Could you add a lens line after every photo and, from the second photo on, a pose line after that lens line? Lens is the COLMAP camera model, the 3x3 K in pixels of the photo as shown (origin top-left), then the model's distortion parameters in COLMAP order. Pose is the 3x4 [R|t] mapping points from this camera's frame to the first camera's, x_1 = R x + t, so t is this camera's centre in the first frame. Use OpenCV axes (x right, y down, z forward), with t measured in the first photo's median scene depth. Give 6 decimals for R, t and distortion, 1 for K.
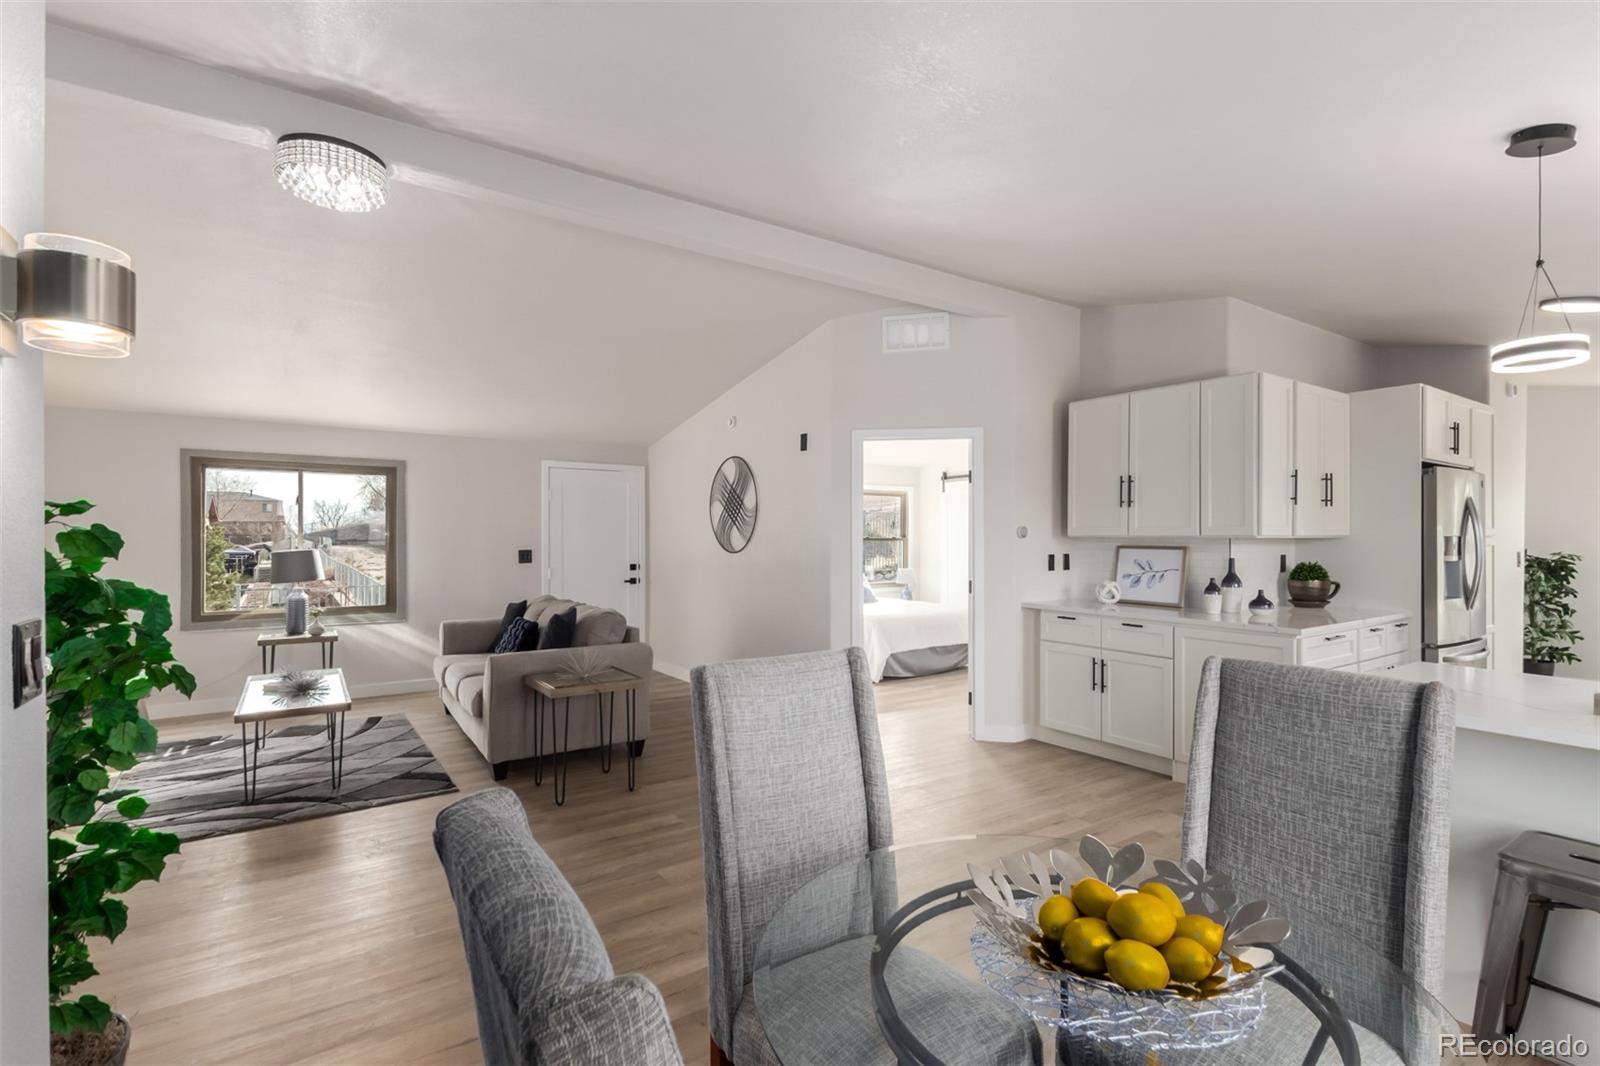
lens RADIAL K [[757.9, 0, 811.0], [0, 757.9, 539.6], [0, 0, 1]] dist [0.004229, -0.000350]
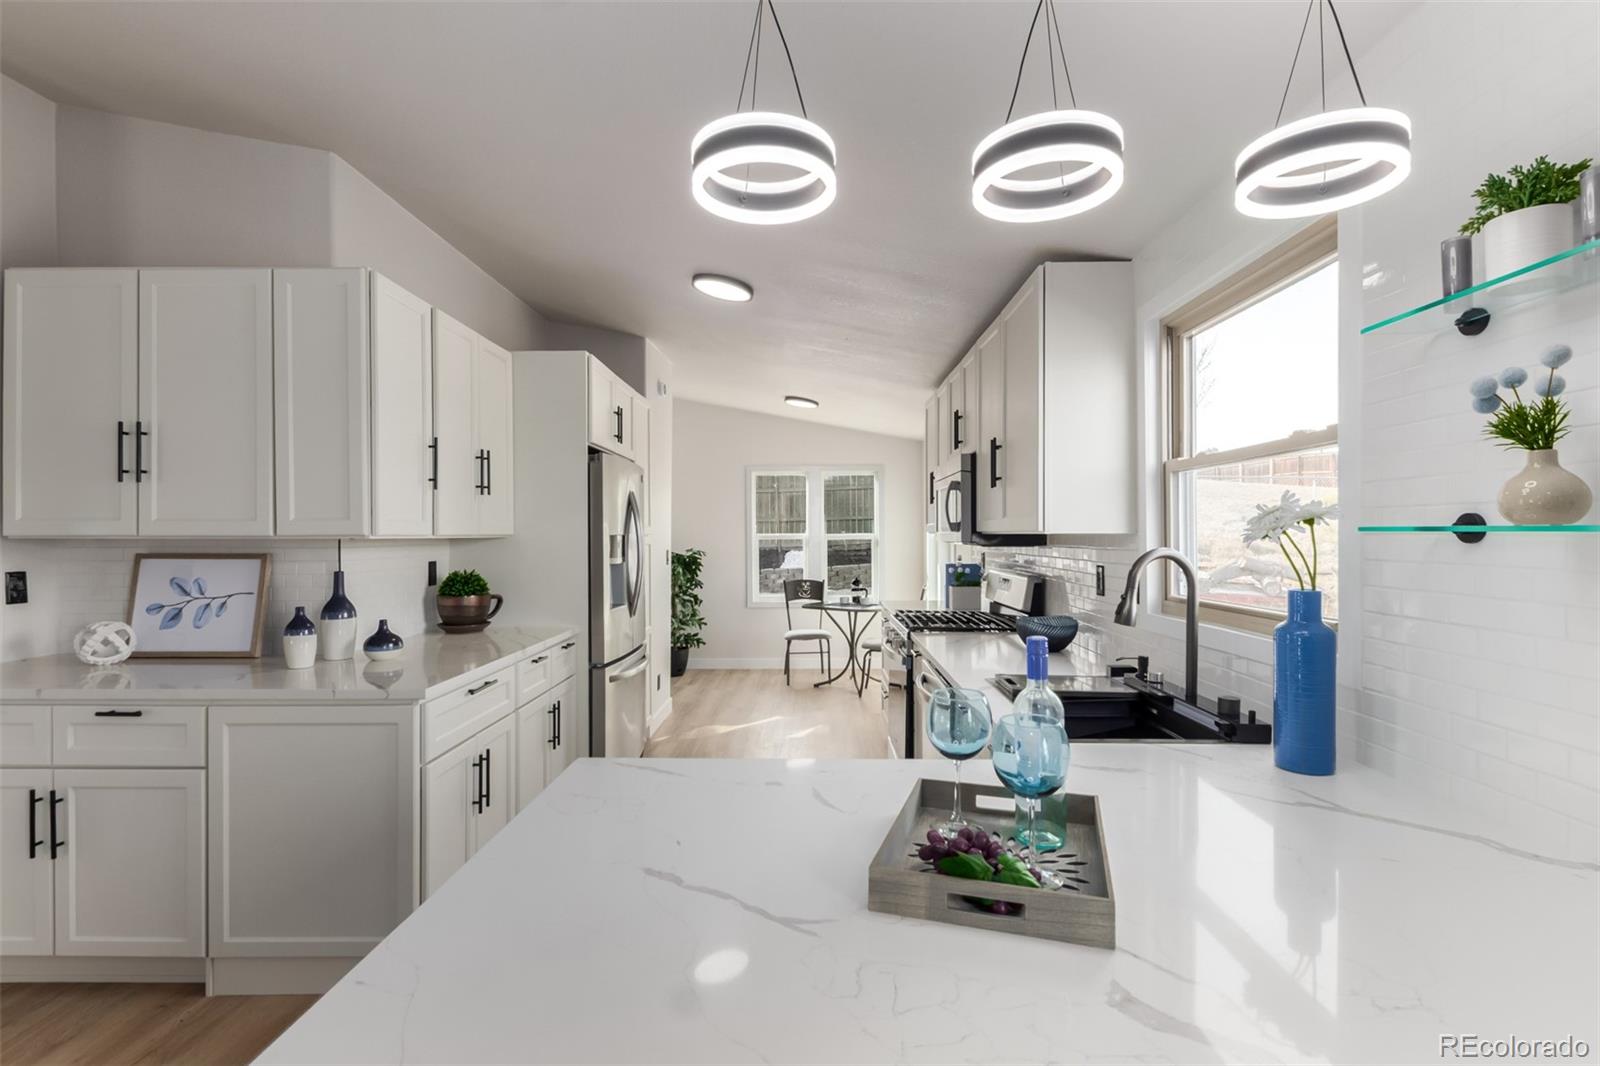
lens RADIAL K [[757.9, 0, 811.0], [0, 757.9, 539.6], [0, 0, 1]] dist [0.004229, -0.000350]
pose [[0.578196, -0.006888, 0.815869, 0.255290], [0.003813, 0.999976, 0.005740, -0.003498], [-0.815889, -0.000208, 0.578208, 0.306575]]
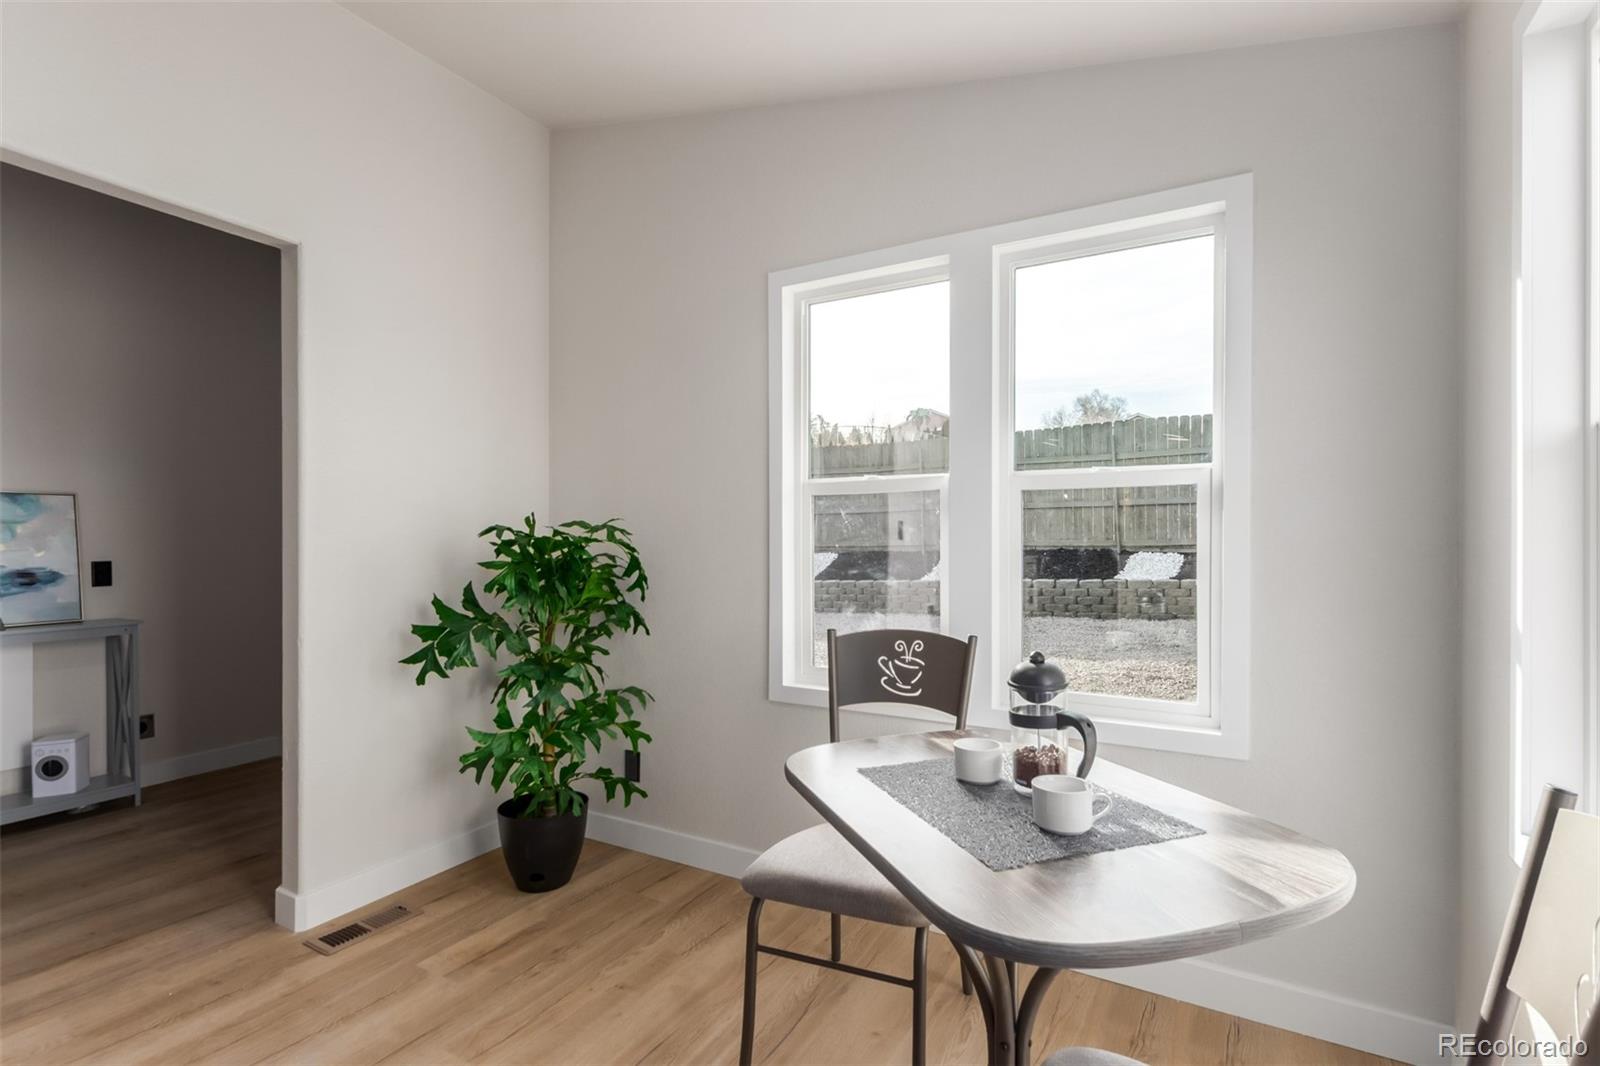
lens RADIAL K [[757.9, 0, 811.0], [0, 757.9, 539.6], [0, 0, 1]] dist [0.004229, -0.000350]
pose [[0.901232, 0.001928, 0.433333, 1.306404], [-0.002244, 0.999997, 0.000219, 0.037662], [-0.433332, -0.001170, 0.901234, 0.868637]]
